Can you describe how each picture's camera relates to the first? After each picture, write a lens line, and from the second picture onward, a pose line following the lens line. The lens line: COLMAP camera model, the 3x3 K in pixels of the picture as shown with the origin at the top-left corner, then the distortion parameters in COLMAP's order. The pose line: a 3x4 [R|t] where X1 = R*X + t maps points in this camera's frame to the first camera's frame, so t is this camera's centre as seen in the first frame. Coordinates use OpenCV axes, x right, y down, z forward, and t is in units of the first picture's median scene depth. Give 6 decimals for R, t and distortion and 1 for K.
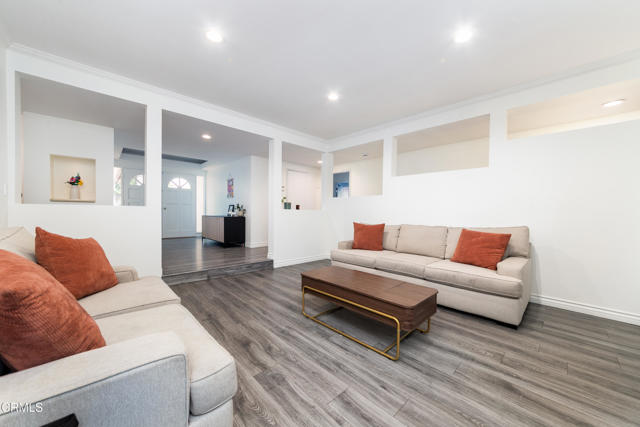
lens RADIAL K [[237.6, 0, 325.6], [0, 237.6, 215.9], [0, 0, 1]] dist [0.000512, 0.000008]
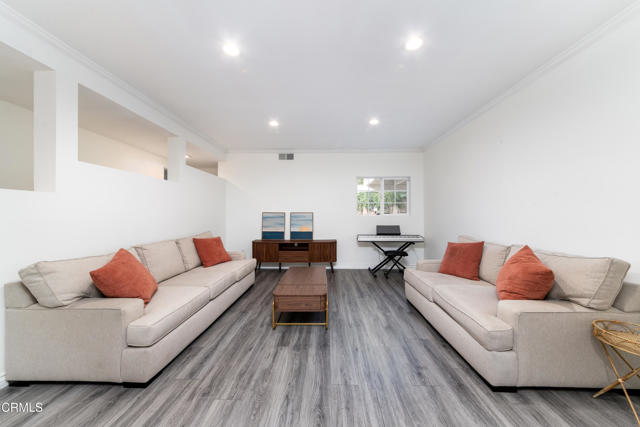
lens RADIAL K [[226.9, 0, 320.2], [0, 226.9, 212.1], [0, 0, 1]] dist [-0.001581, 0.000263]
pose [[-0.694135, -0.007898, 0.719801, -0.314693], [0.002112, 0.999913, 0.013008, -0.042142], [-0.719841, 0.010550, -0.694058, 0.691108]]
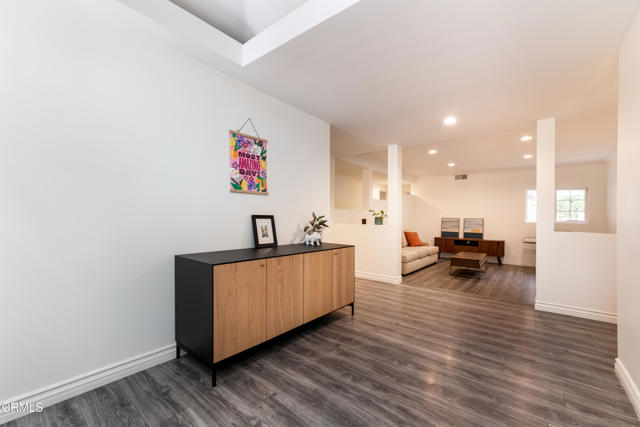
lens RADIAL K [[267.1, 0, 318.9], [0, 267.1, 212.7], [0, 0, 1]] dist [-0.000384, -0.000175]
pose [[-0.115346, 0.000209, 0.993325, -0.869120], [-0.003267, 0.999994, -0.000590, -0.054964], [-0.993320, -0.003313, -0.115345, 1.058064]]
